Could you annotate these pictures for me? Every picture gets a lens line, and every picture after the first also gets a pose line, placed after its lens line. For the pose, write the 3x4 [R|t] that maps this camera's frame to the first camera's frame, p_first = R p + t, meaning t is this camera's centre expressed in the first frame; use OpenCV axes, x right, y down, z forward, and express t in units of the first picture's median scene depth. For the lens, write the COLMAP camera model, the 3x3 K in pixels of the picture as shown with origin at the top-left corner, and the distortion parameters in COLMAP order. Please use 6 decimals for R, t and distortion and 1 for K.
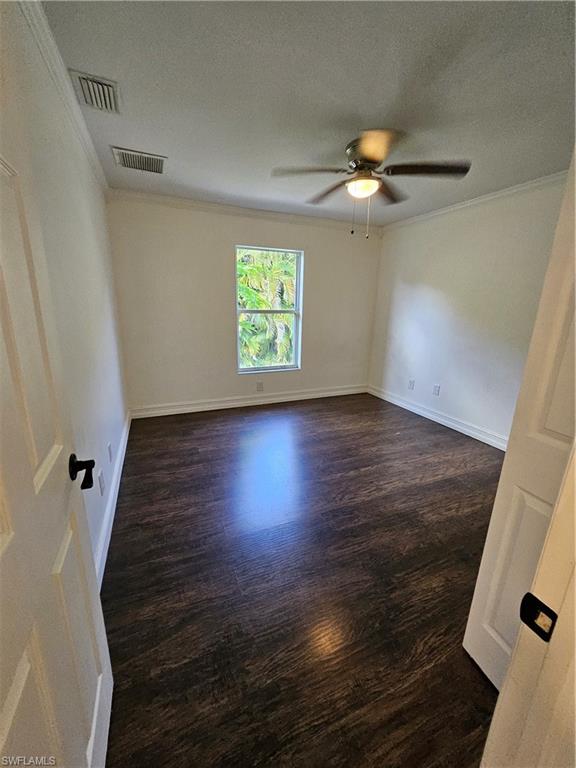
lens RADIAL K [[301.5, 0, 287.2], [0, 301.5, 382.1], [0, 0, 1]] dist [0.002535, 0.000081]
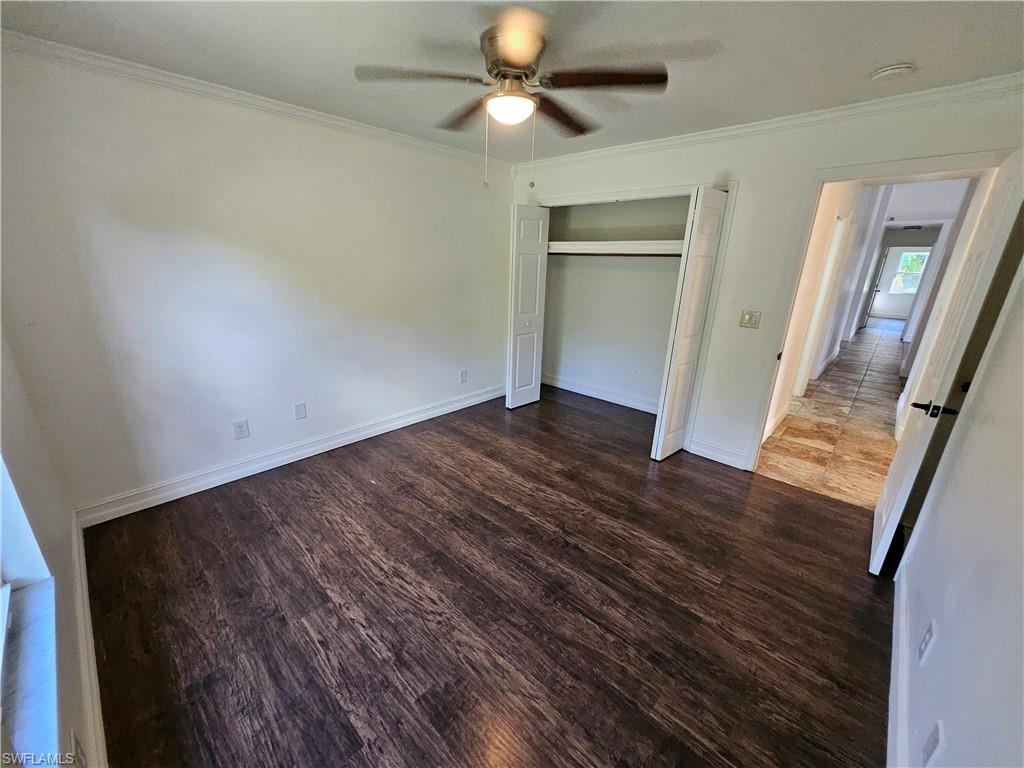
lens RADIAL K [[402.0, 0, 514.3], [0, 402.0, 387.0], [0, 0, 1]] dist [0.002535, 0.000081]
pose [[-0.399280, -0.310032, 0.862818, -0.524838], [0.200147, 0.888916, 0.412030, -0.371230], [-0.894716, 0.337206, -0.292874, 1.134699]]
